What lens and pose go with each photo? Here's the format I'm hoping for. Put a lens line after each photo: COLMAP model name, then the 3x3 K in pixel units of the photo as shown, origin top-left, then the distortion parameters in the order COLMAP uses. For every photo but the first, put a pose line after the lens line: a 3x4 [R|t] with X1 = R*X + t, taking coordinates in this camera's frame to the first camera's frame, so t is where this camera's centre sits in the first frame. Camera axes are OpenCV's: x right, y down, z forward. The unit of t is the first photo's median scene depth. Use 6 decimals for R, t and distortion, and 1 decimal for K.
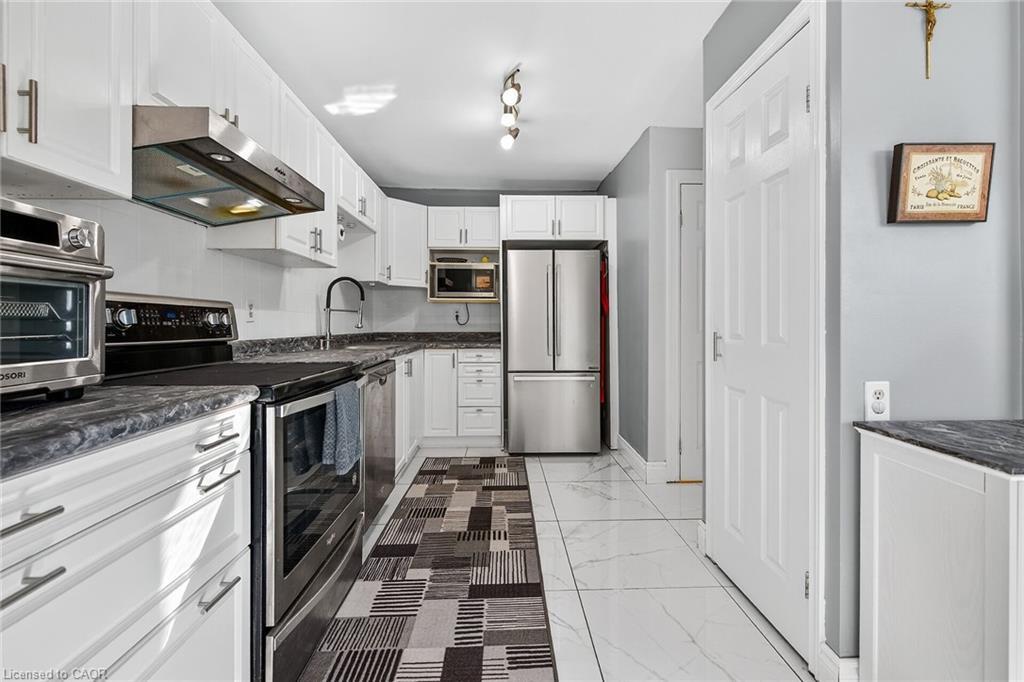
lens RADIAL K [[442.8, 0, 512.5], [0, 442.8, 321.3], [0, 0, 1]] dist [0.001800, -0.000185]
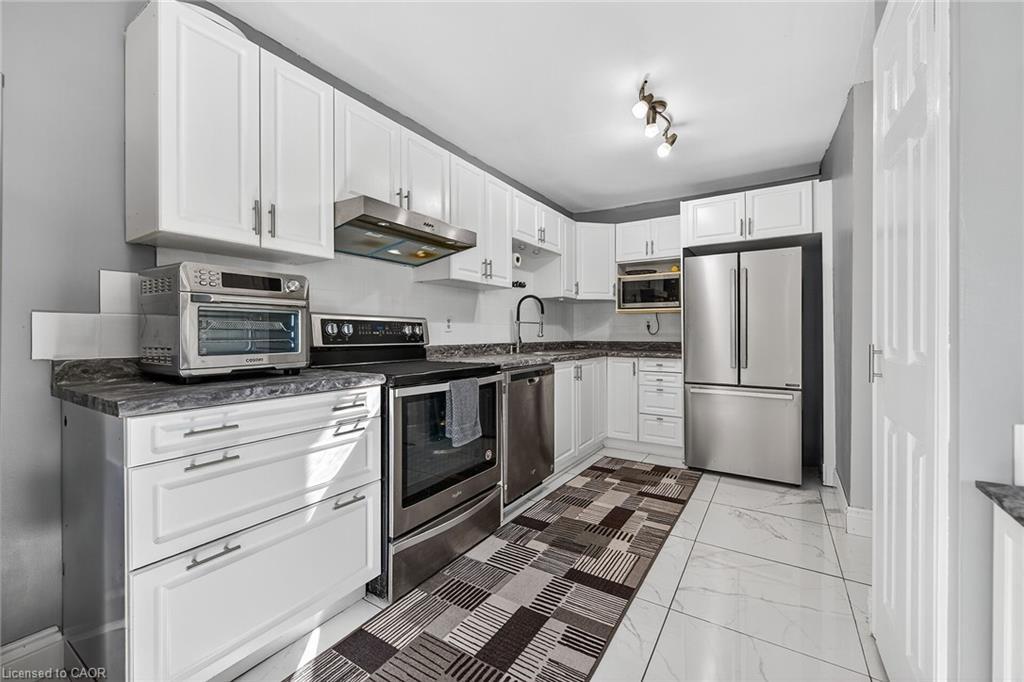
lens RADIAL K [[414.1, 0, 509.5], [0, 414.1, 333.1], [0, 0, 1]] dist [0.001107, -0.000164]
pose [[0.819930, 0.000632, -0.572464, 0.282670], [0.002354, 0.999987, 0.004476, -0.000416], [0.572459, -0.005018, 0.819918, 0.045226]]
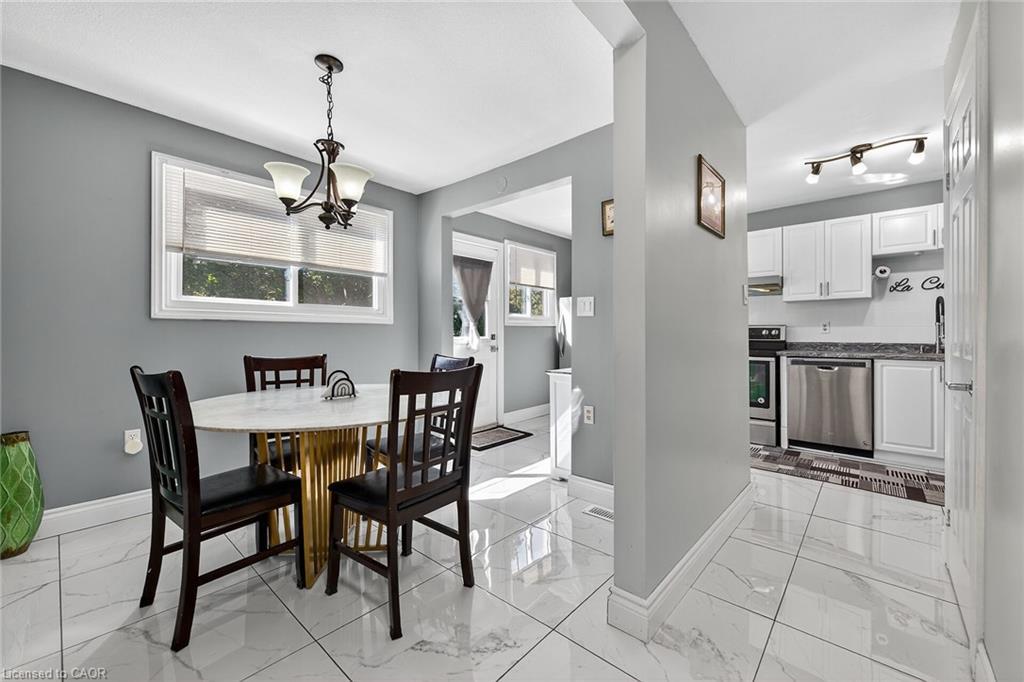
lens RADIAL K [[414.1, 0, 509.5], [0, 414.1, 333.1], [0, 0, 1]] dist [0.001107, -0.000164]
pose [[-0.696174, 0.000408, -0.717873, 1.601356], [0.001787, 0.999998, -0.001165, 0.000074], [0.717871, -0.002094, -0.696173, 1.184629]]
